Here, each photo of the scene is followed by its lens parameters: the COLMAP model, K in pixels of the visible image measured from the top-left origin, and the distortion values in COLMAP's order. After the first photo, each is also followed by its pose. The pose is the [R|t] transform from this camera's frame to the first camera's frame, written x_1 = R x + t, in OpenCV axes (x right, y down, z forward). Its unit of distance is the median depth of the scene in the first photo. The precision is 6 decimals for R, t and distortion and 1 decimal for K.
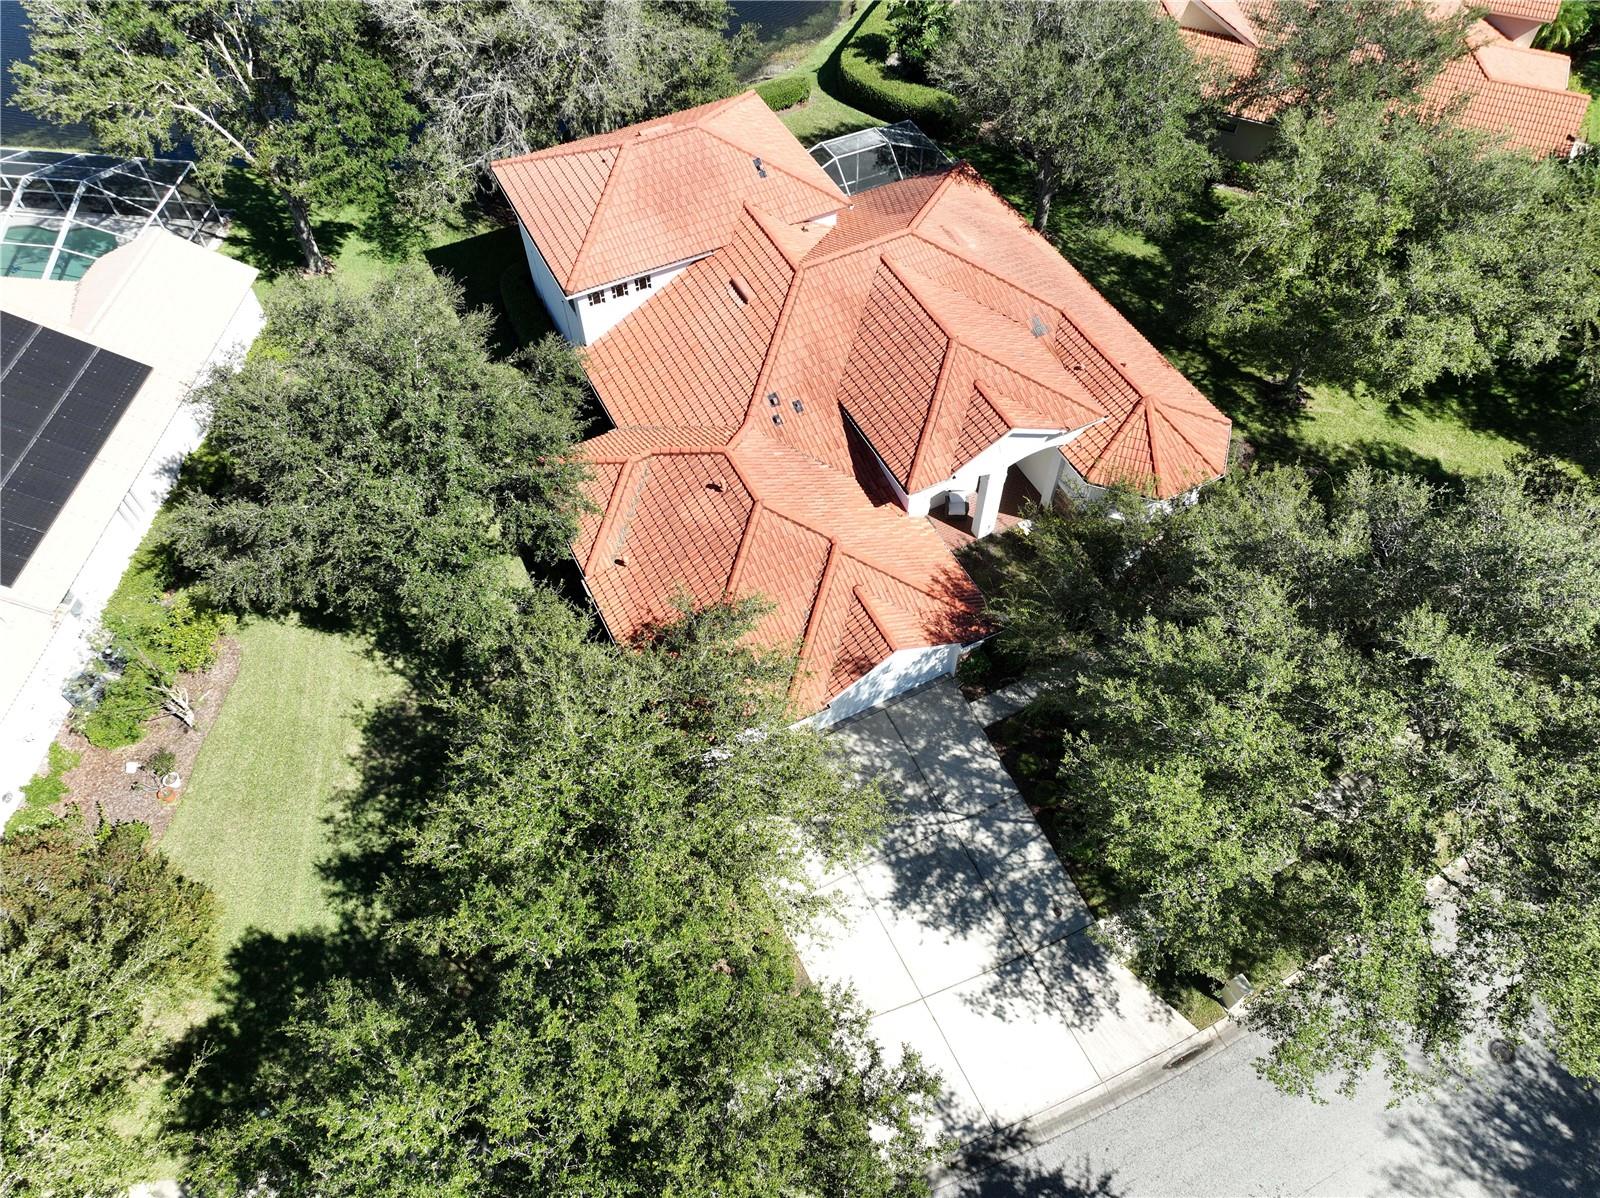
lens RADIAL K [[1126.6, 0, 800.0], [0, 1126.6, 599.0], [0, 0, 1]] dist [0.001210, 0.008898]
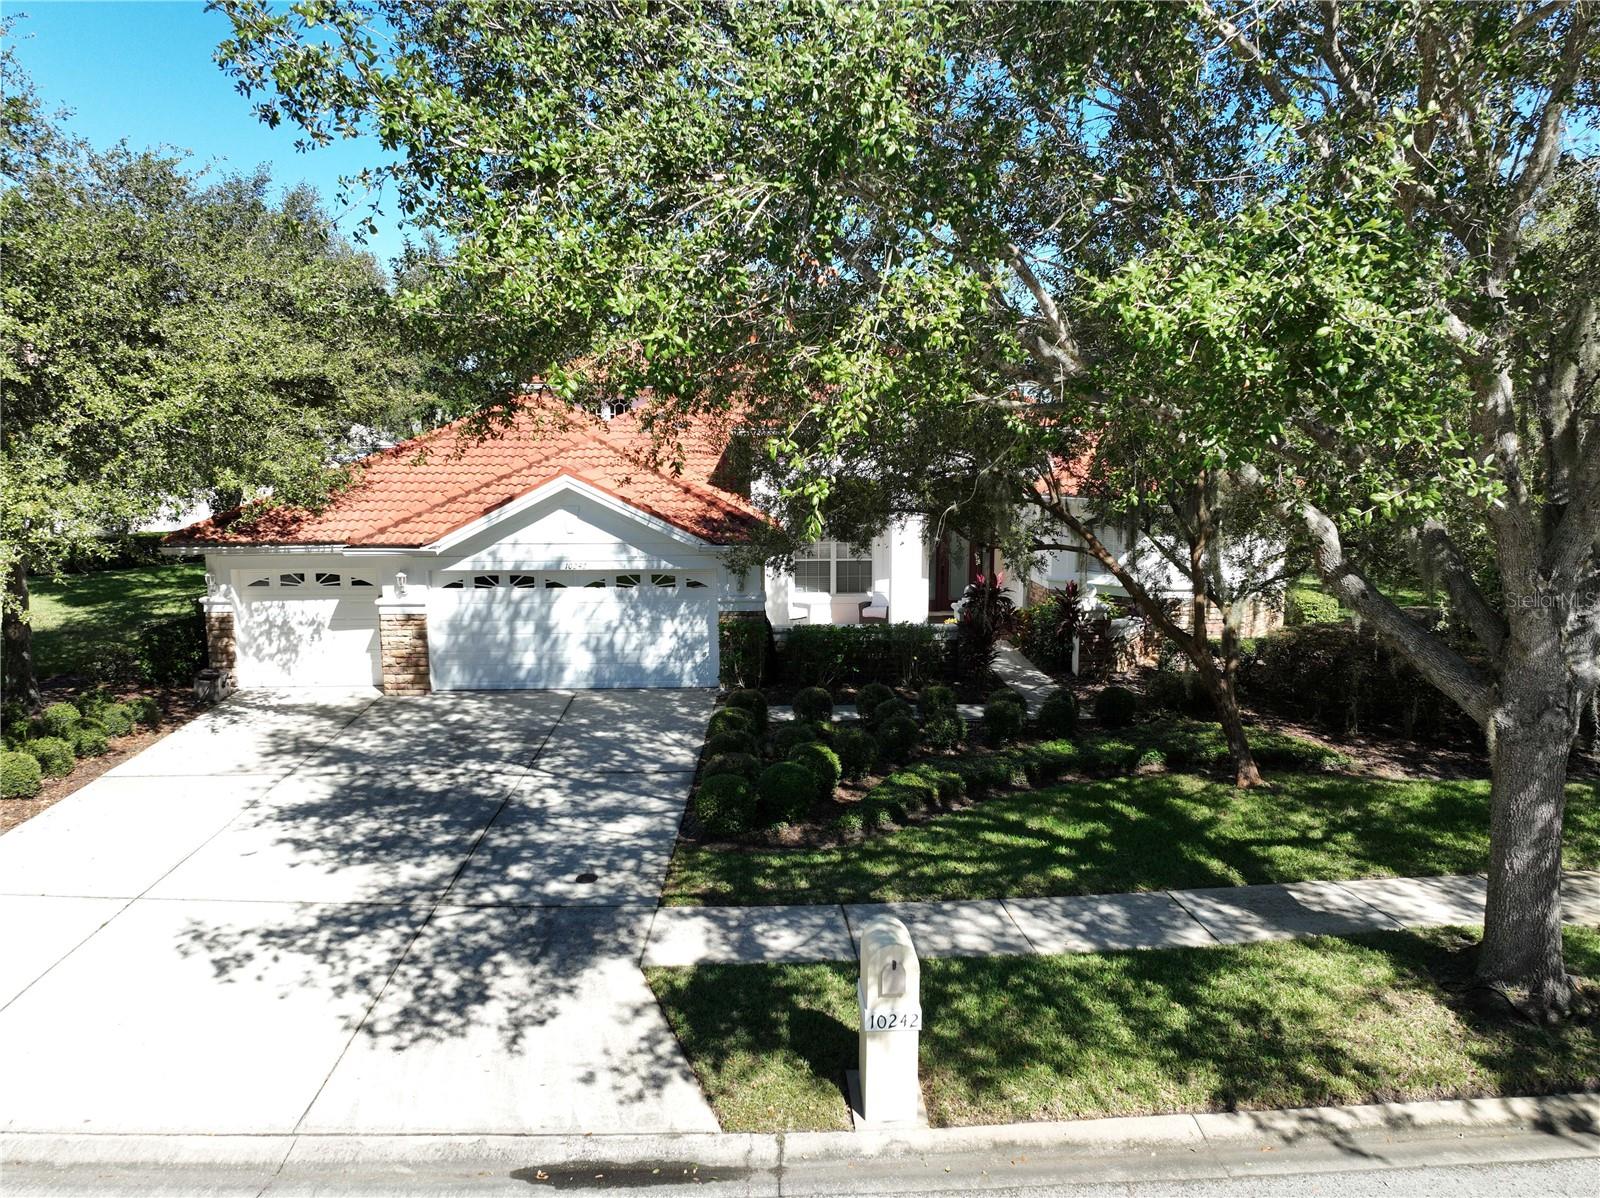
lens RADIAL K [[1126.6, 0, 800.0], [0, 1126.6, 599.0], [0, 0, 1]] dist [0.001210, 0.008898]
pose [[0.917619, 0.055419, -0.393579, 0.418259], [-0.319294, 0.692498, -0.646914, 0.407870], [0.236701, 0.719288, 0.653144, 0.650320]]
